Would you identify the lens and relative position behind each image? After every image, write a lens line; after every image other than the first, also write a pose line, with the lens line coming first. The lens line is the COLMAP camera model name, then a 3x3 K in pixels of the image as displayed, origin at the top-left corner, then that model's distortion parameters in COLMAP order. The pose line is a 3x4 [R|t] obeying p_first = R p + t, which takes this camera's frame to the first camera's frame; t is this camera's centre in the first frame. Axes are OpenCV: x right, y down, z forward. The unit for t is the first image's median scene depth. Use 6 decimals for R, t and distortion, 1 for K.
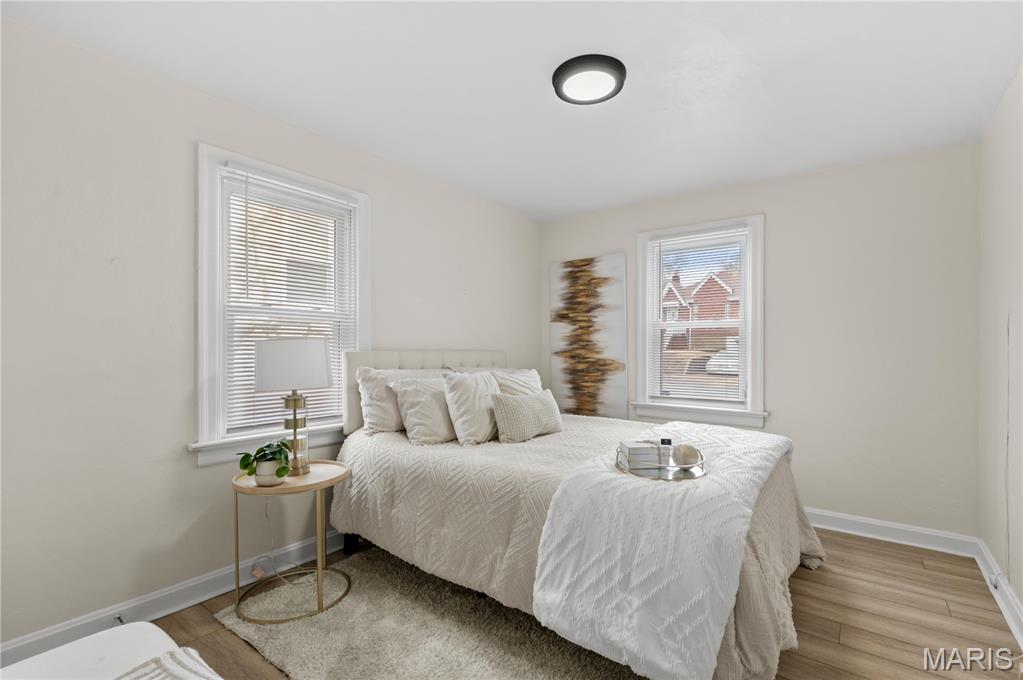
lens RADIAL K [[463.4, 0, 512.4], [0, 463.4, 332.8], [0, 0, 1]] dist [-0.001034, 0.000004]
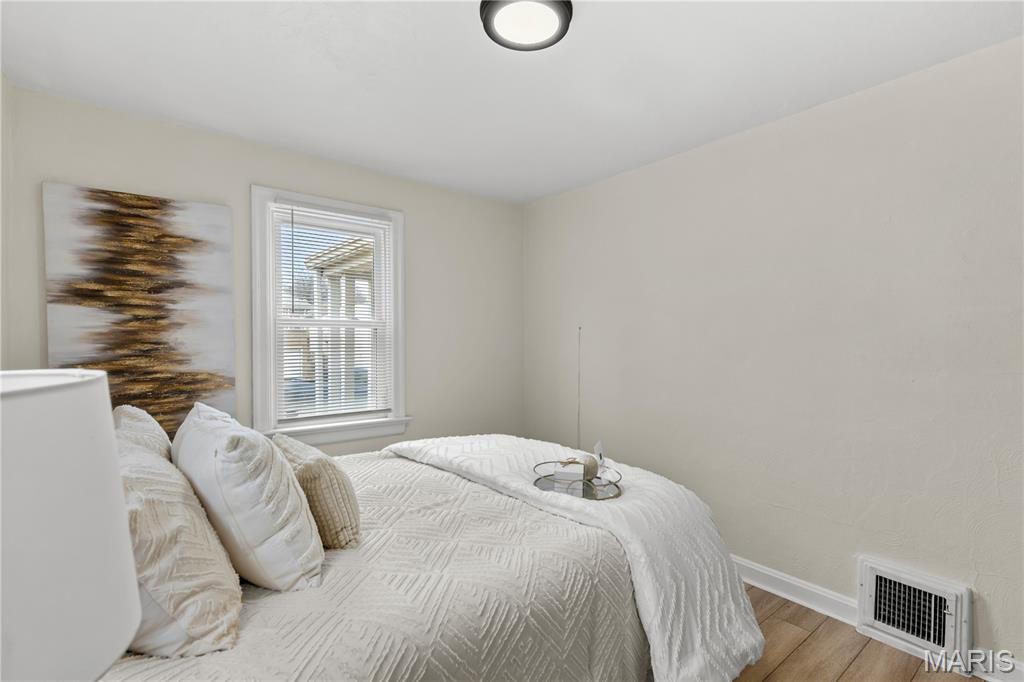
lens RADIAL K [[484.9, 0, 514.9], [0, 484.9, 328.7], [0, 0, 1]] dist [0.001708, -0.000014]
pose [[0.220474, 0.027500, 0.975005, -0.319972], [-0.024902, 0.999435, -0.022557, 0.003005], [-0.975075, -0.019307, 0.221034, 0.438097]]
